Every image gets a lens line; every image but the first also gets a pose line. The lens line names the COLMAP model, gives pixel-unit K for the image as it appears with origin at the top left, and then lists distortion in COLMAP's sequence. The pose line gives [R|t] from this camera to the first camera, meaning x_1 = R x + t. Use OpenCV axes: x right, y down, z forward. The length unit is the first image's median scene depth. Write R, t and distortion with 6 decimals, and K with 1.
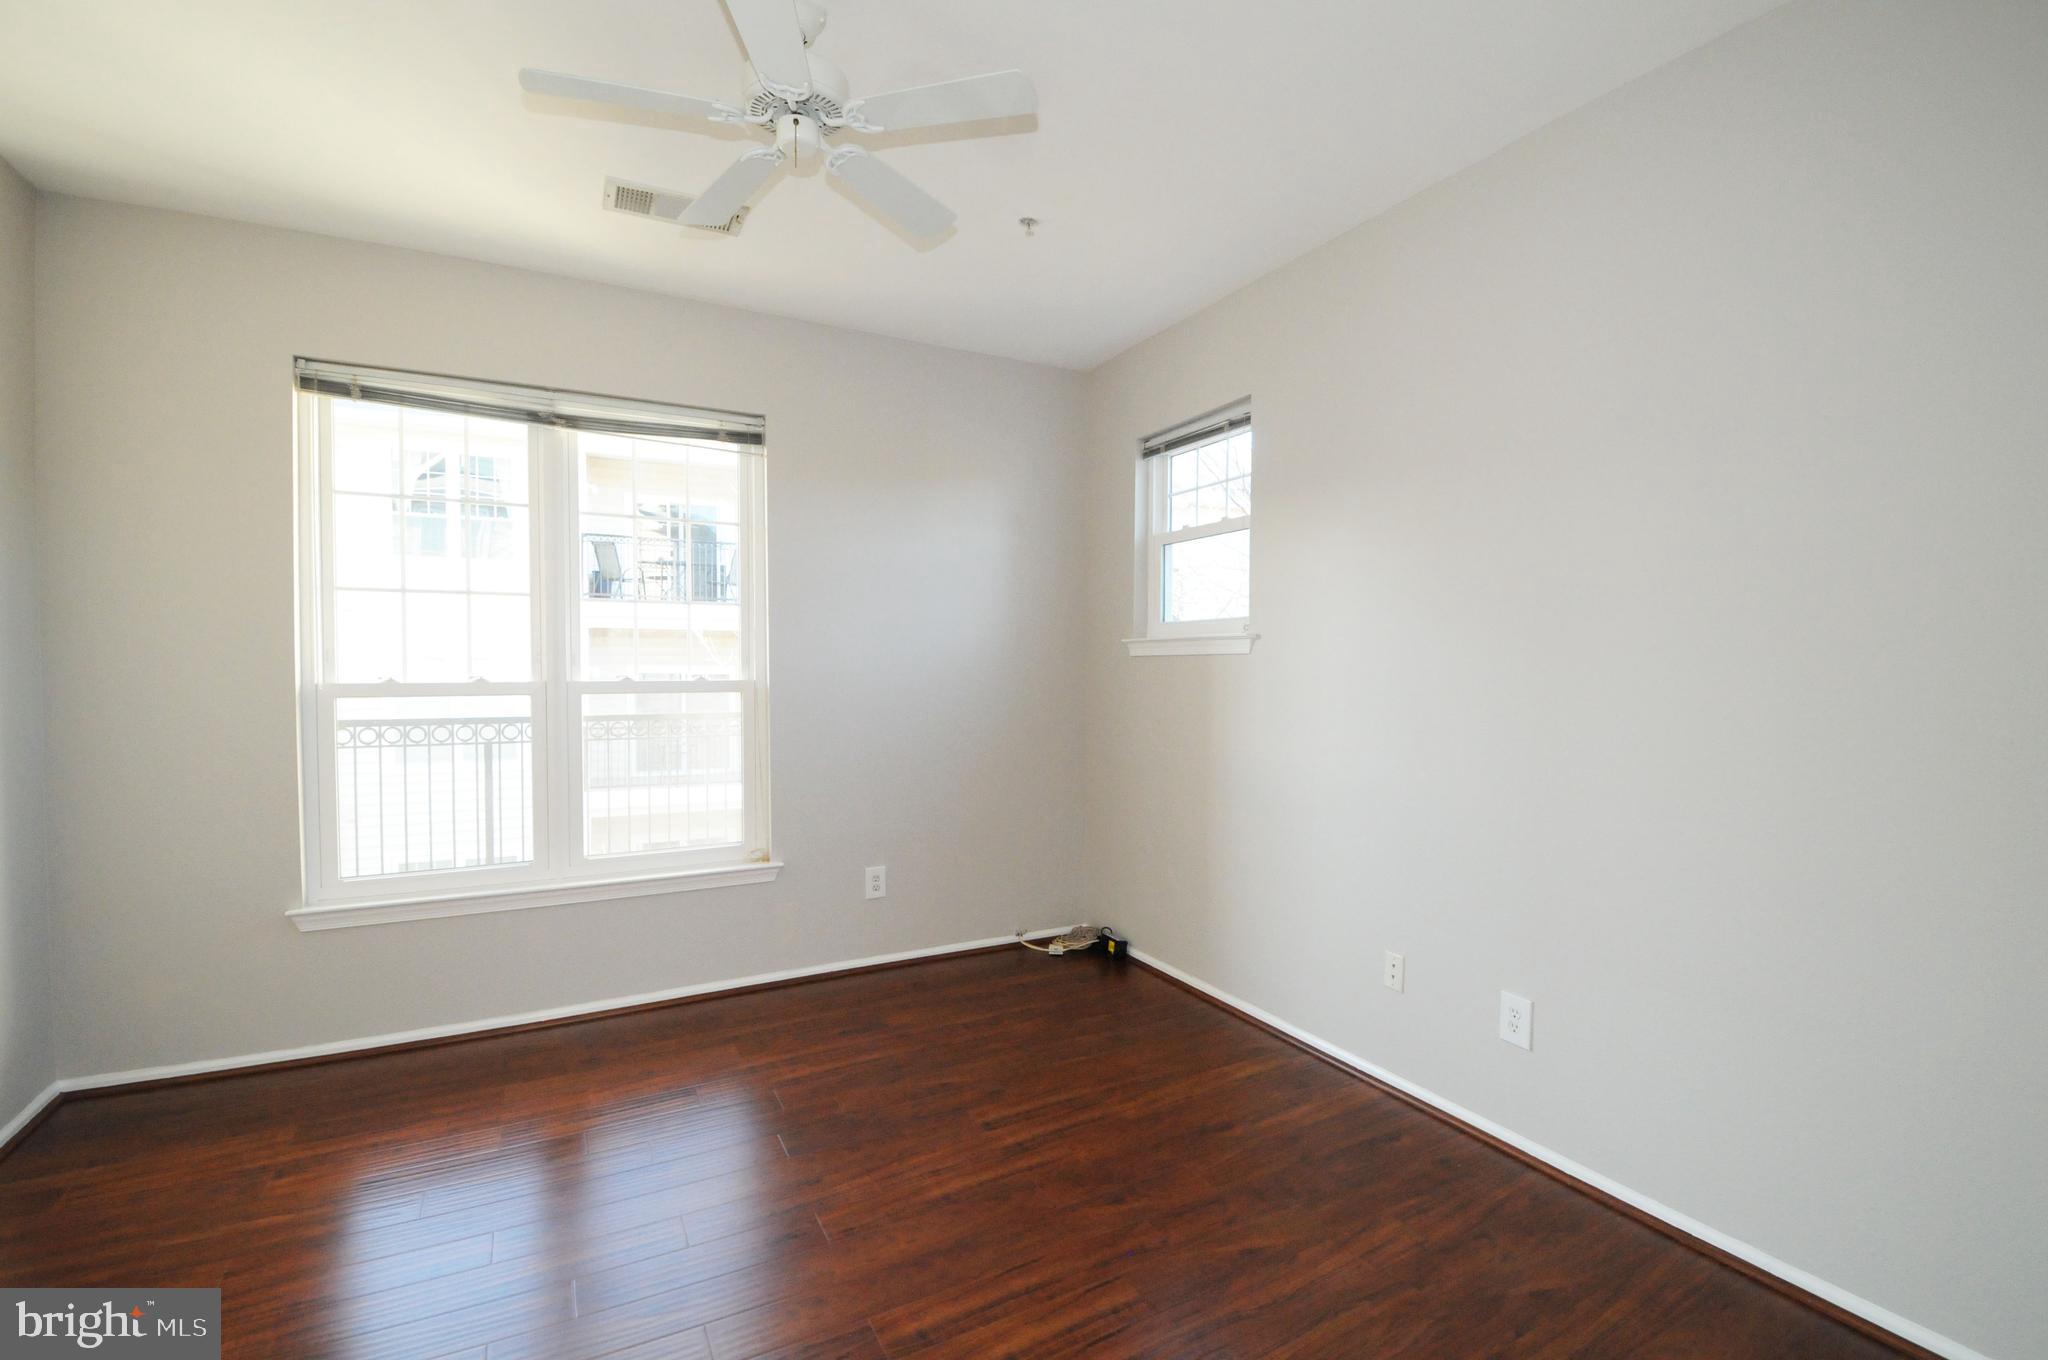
lens RADIAL K [[904.5, 0, 1034.0], [0, 904.5, 693.5], [0, 0, 1]] dist [0.016729, -0.023423]
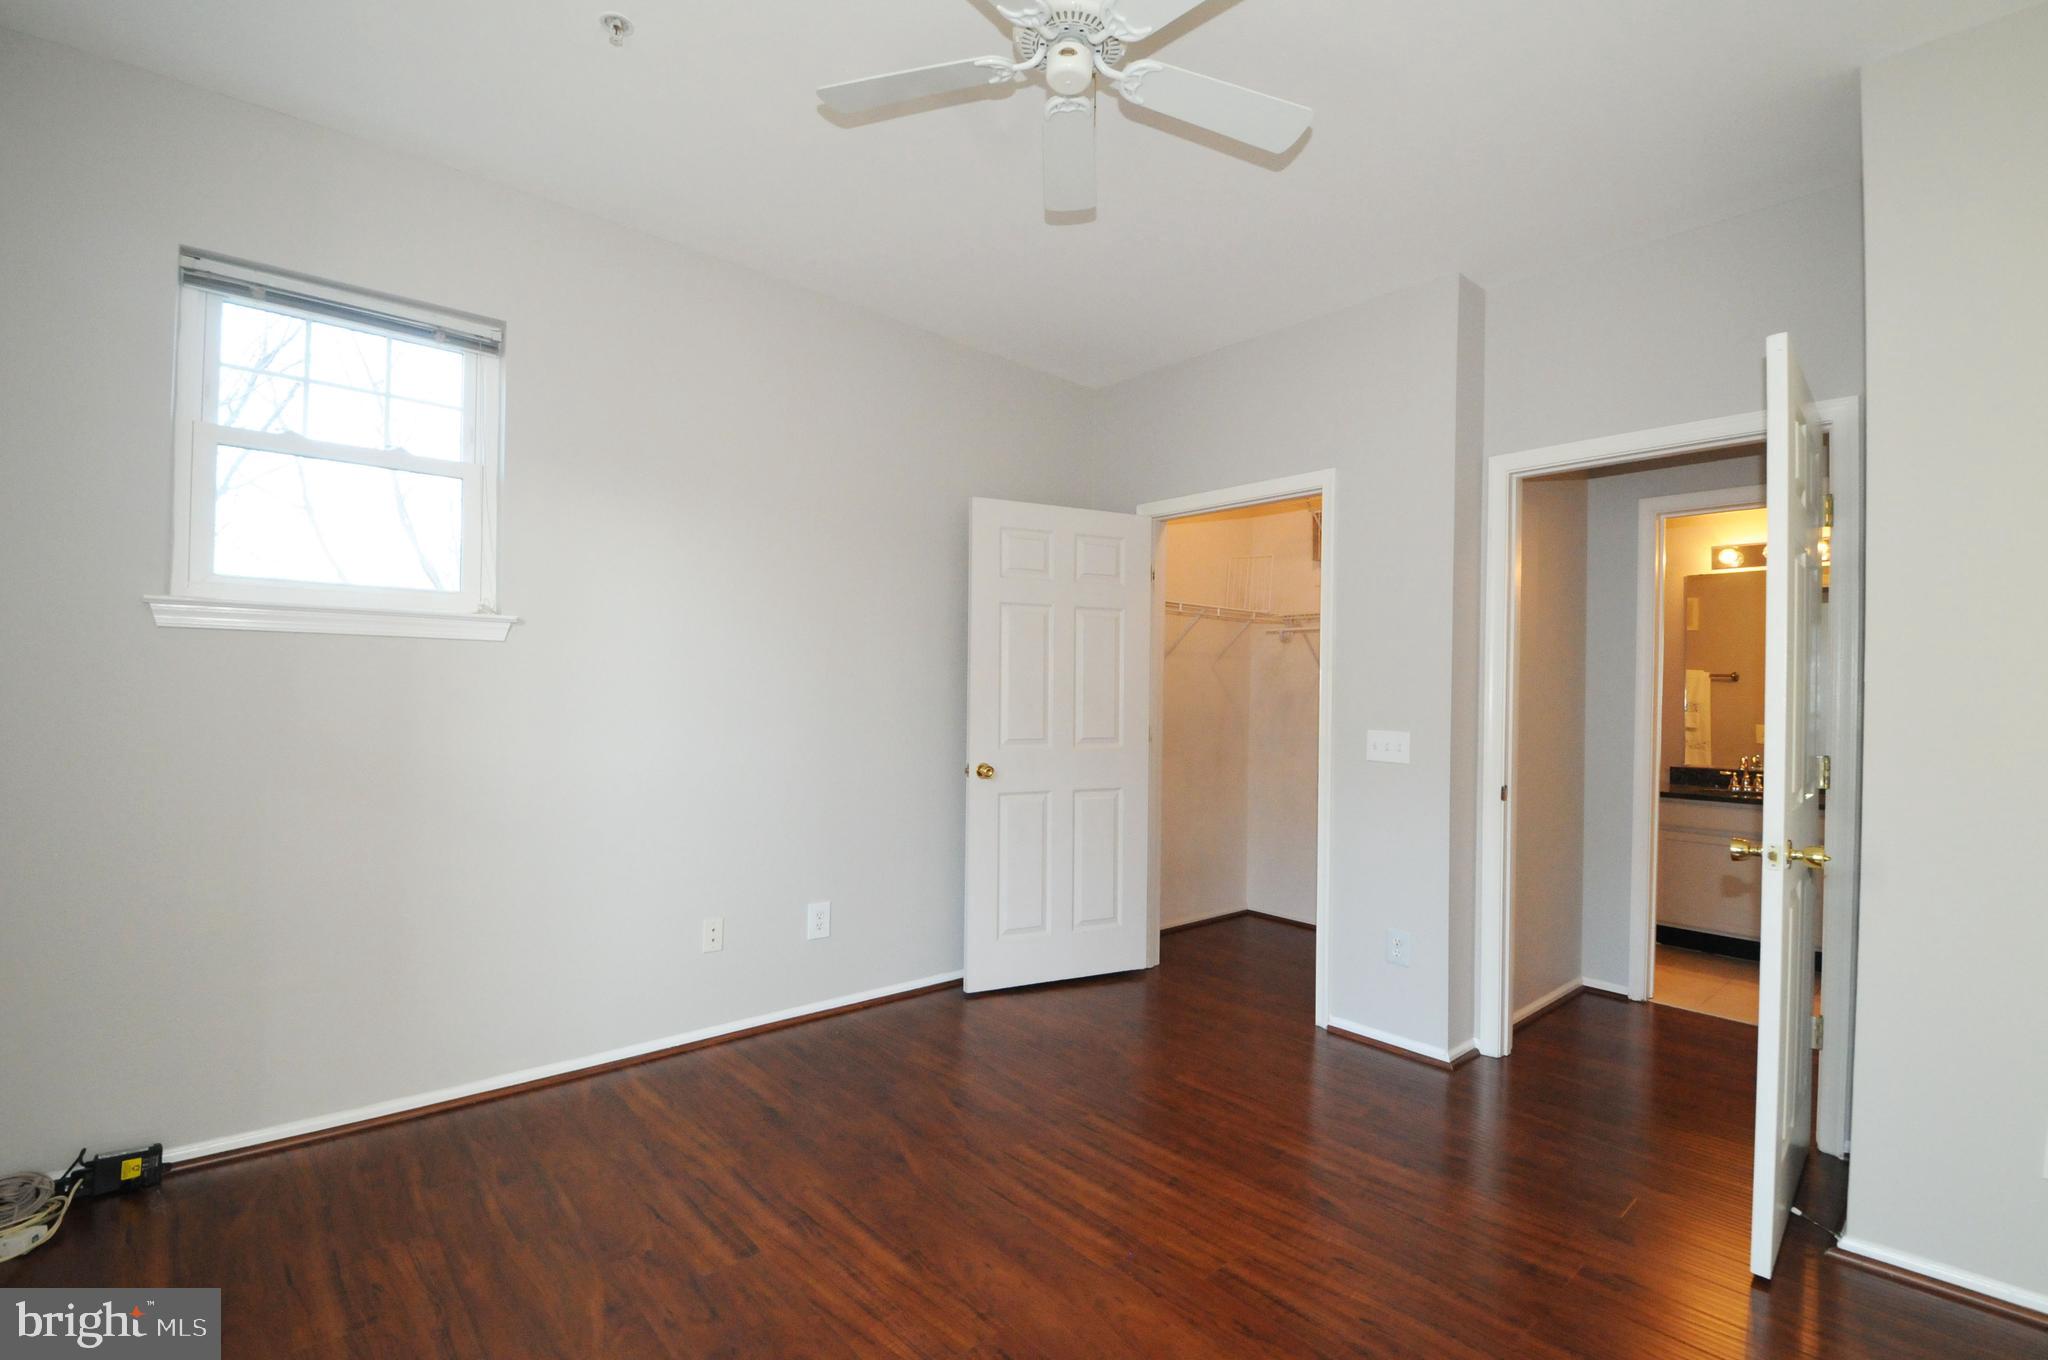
lens RADIAL K [[904.5, 0, 1034.0], [0, 904.5, 693.5], [0, 0, 1]] dist [0.016729, -0.023423]
pose [[-0.230252, -0.004041, 0.973123, -0.666016], [0.011638, 0.999908, 0.006906, 0.002790], [-0.973061, 0.012915, -0.230184, 0.733476]]
